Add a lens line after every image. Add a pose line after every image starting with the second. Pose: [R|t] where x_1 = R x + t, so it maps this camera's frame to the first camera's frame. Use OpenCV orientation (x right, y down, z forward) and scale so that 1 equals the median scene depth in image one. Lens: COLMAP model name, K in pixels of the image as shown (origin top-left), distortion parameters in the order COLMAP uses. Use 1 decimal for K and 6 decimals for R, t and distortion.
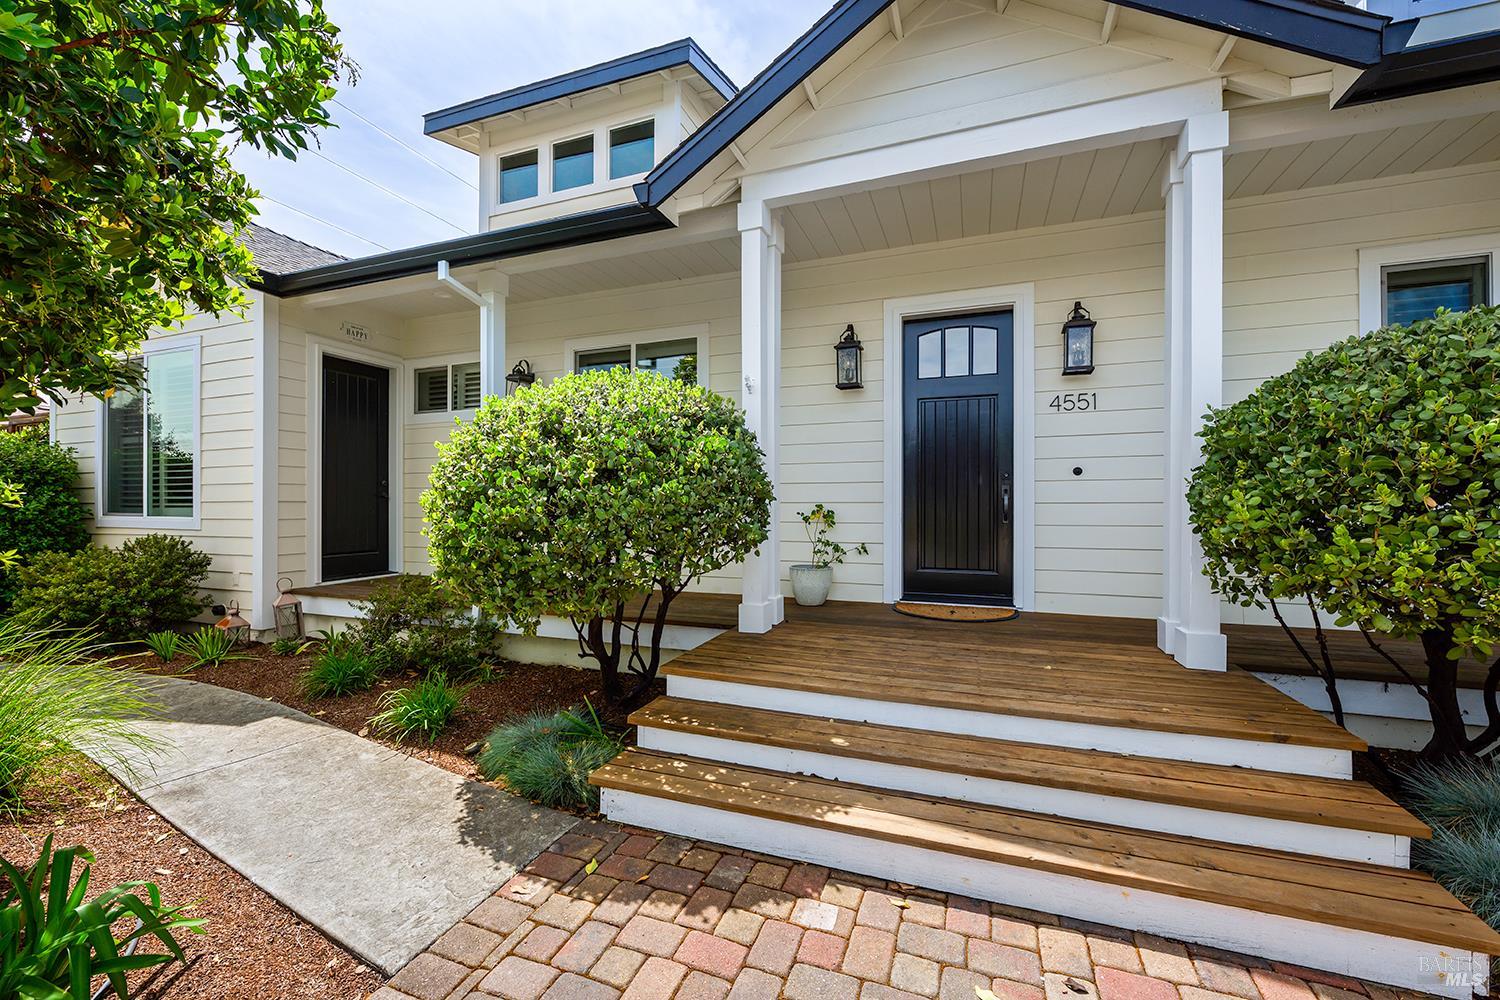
lens RADIAL K [[599.1, 0, 743.8], [0, 599.1, 501.0], [0, 0, 1]] dist [-0.003658, -0.000673]
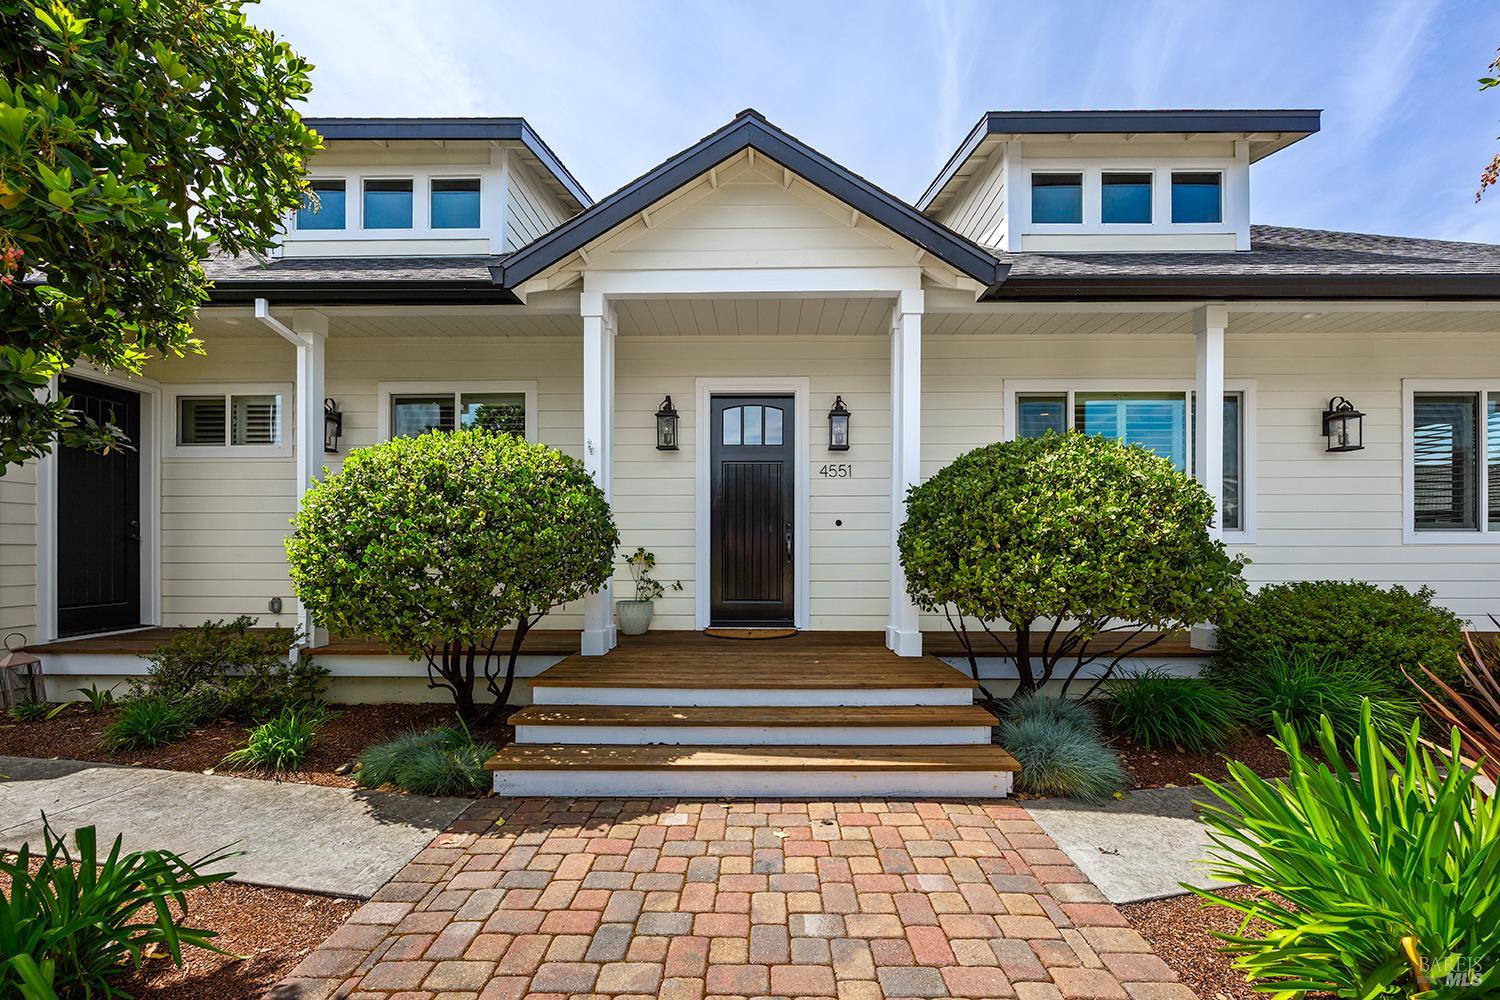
lens RADIAL K [[599.1, 0, 751.7], [0, 599.1, 545.1], [0, 0, 1]] dist [-0.003658, -0.000673]
pose [[0.938526, 0.002278, 0.345200, -0.124273], [-0.001735, 0.999997, -0.001882, 0.002853], [-0.345203, 0.001167, 0.938527, -0.275466]]
